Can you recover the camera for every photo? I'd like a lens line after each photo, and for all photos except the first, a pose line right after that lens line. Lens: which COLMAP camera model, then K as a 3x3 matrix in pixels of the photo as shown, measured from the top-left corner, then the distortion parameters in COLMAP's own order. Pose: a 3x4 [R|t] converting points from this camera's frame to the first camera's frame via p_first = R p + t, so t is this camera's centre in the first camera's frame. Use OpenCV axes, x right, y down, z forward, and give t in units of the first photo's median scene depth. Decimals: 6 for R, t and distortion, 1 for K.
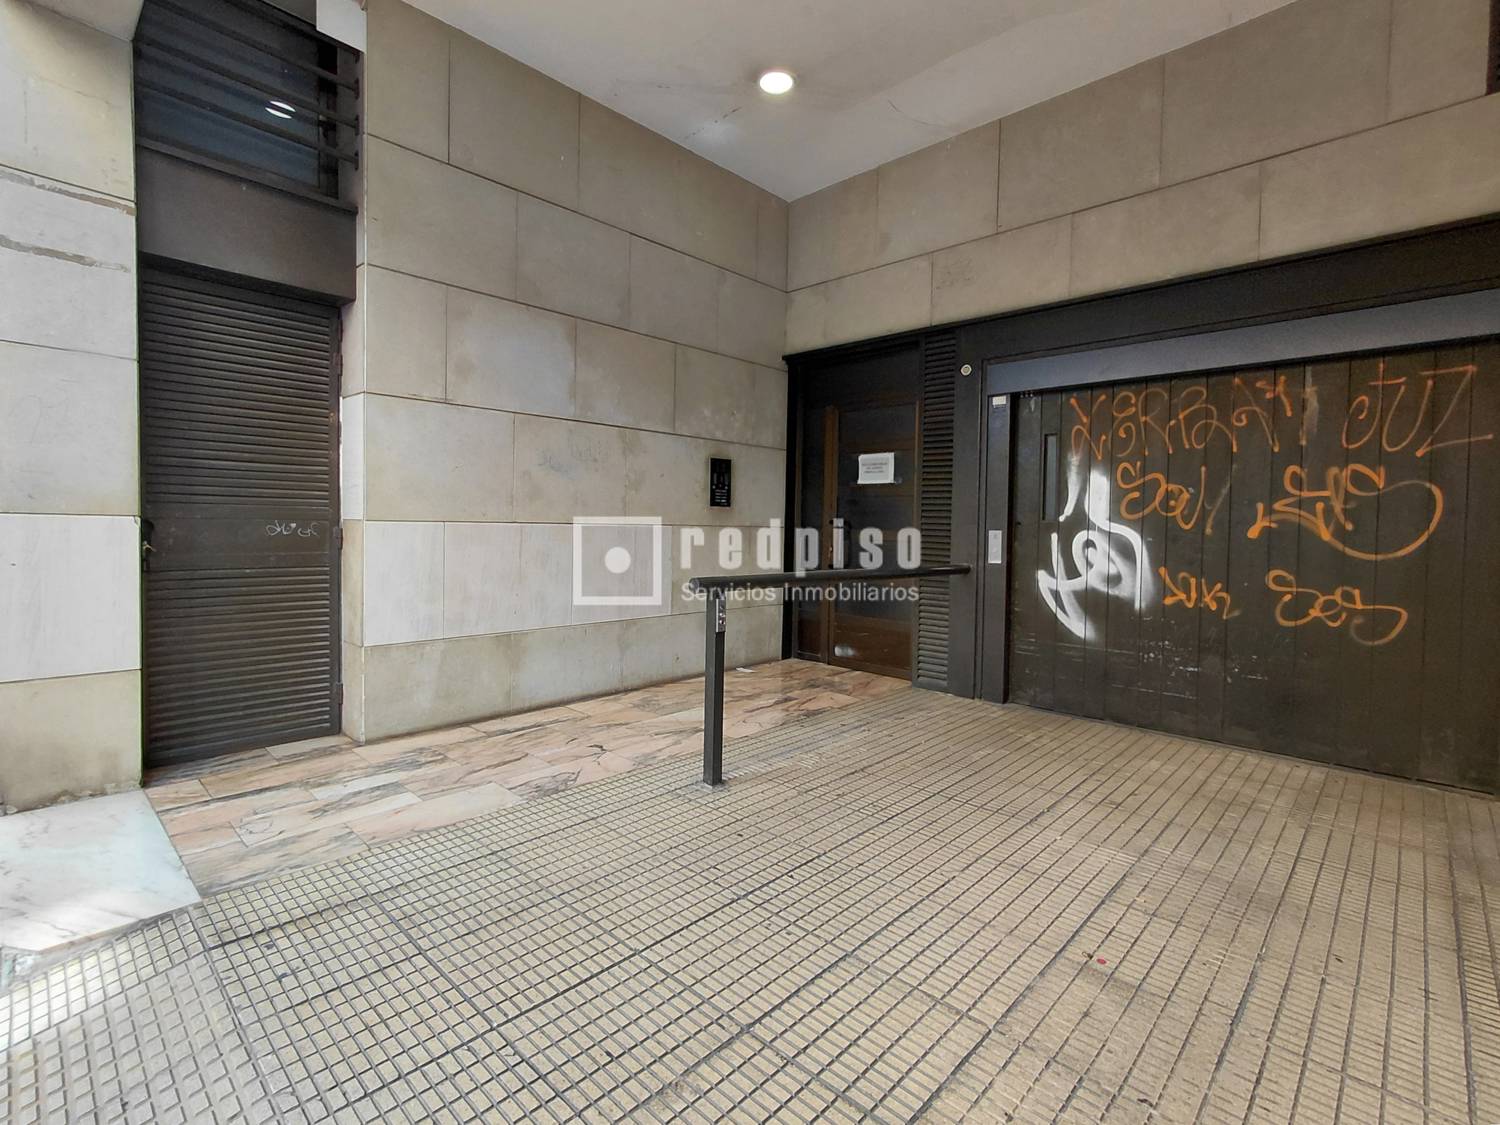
lens RADIAL K [[709.2, 0, 748.5], [0, 709.2, 551.9], [0, 0, 1]] dist [0.002626, -0.005877]
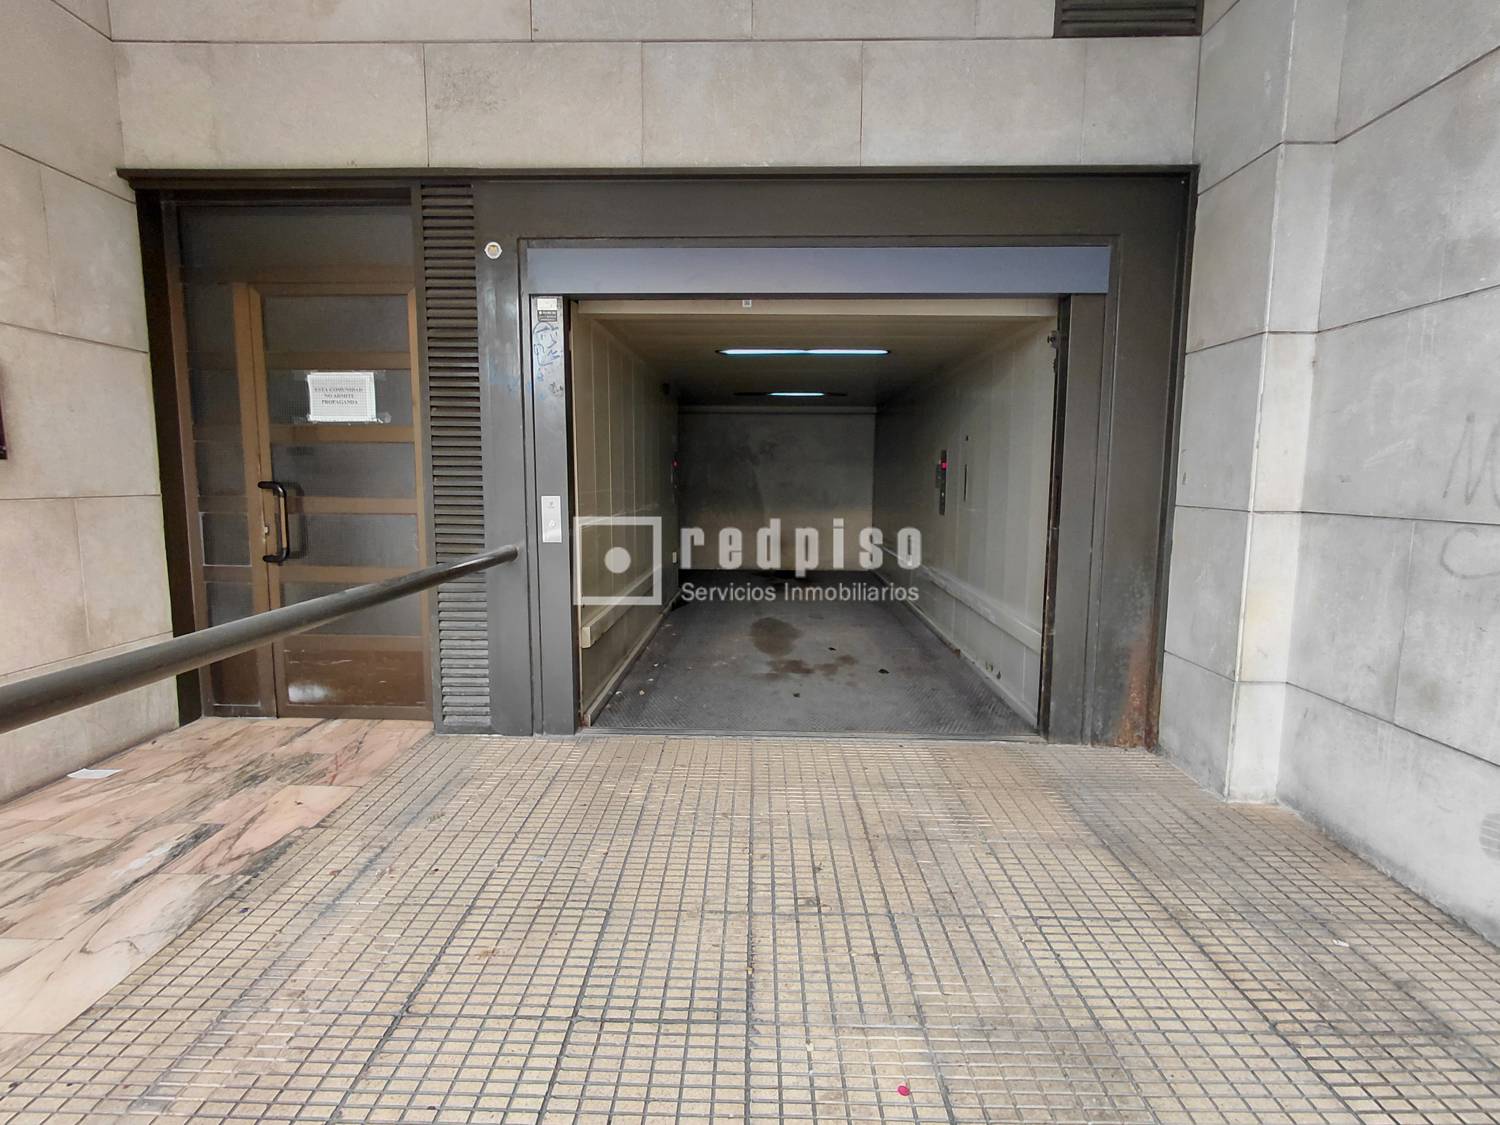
lens RADIAL K [[704.6, 0, 748.3], [0, 704.6, 549.1], [0, 0, 1]] dist [-0.004728, 0.005462]
pose [[0.741446, -0.086710, 0.665387, 0.026145], [0.034206, 0.995211, 0.091574, -0.033844], [-0.670140, -0.045137, 0.740861, 0.341791]]
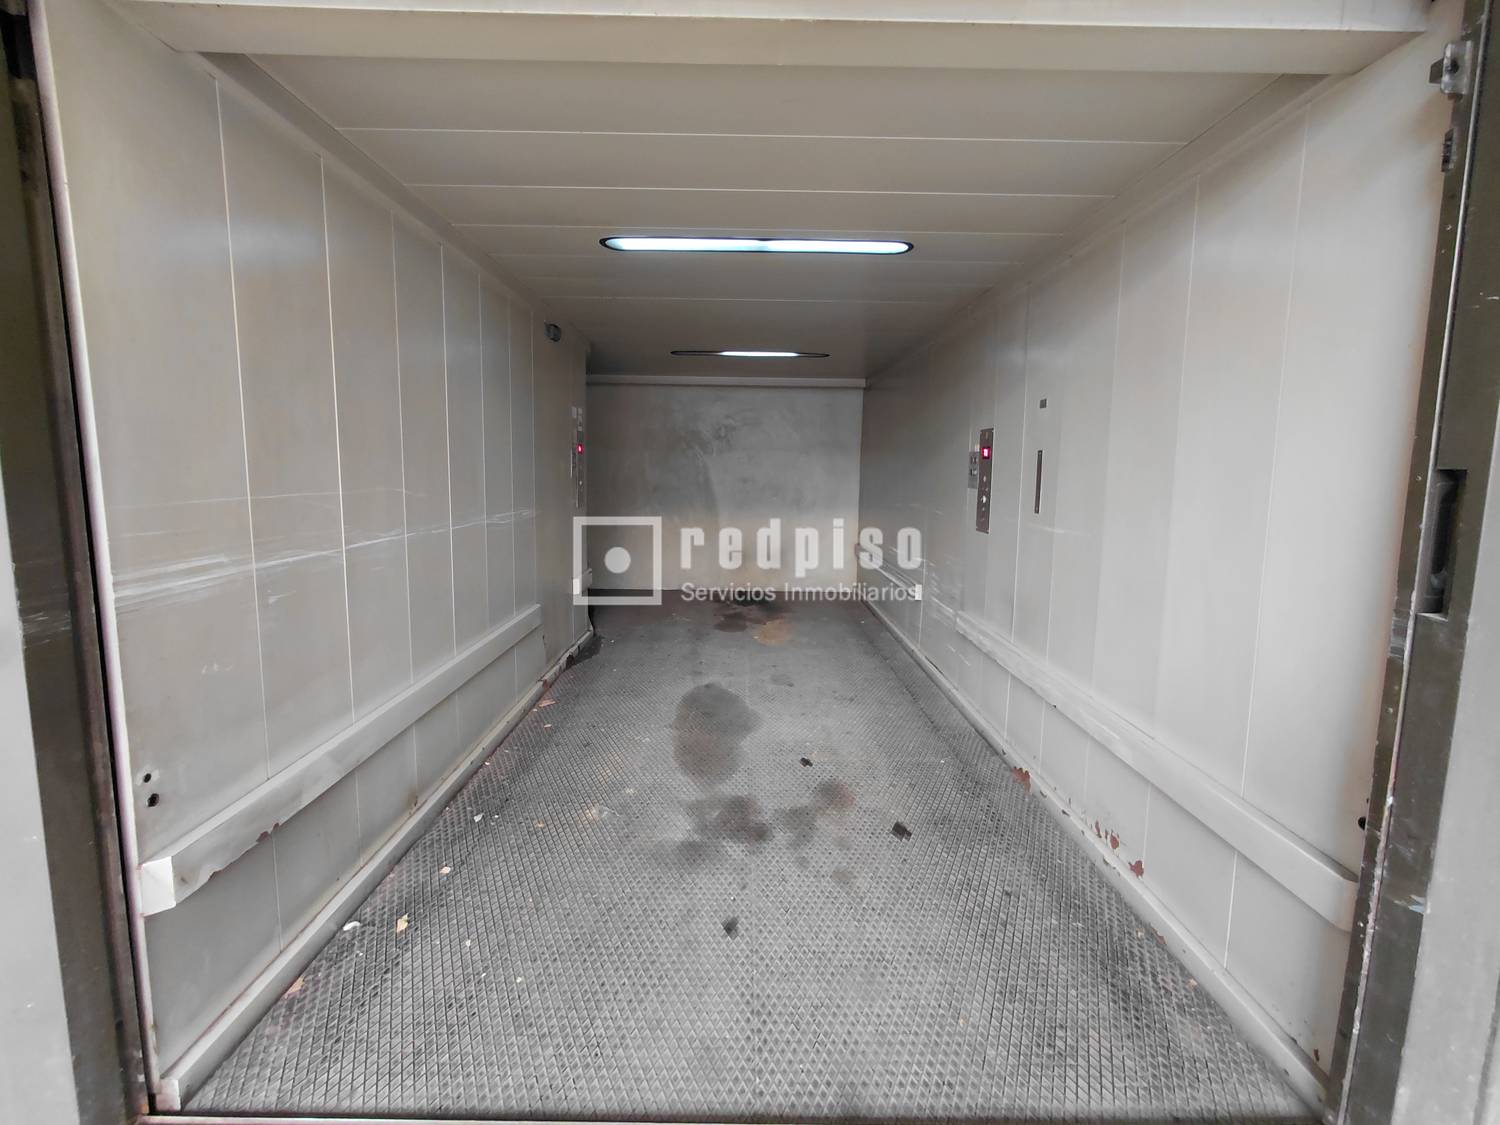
lens RADIAL K [[709.2, 0, 748.5], [0, 709.2, 551.9], [0, 0, 1]] dist [0.002626, -0.005877]
pose [[0.716515, -0.092075, 0.691468, 0.319674], [0.026488, 0.994127, 0.104929, -0.035028], [-0.697068, -0.056867, 0.714746, 0.598777]]
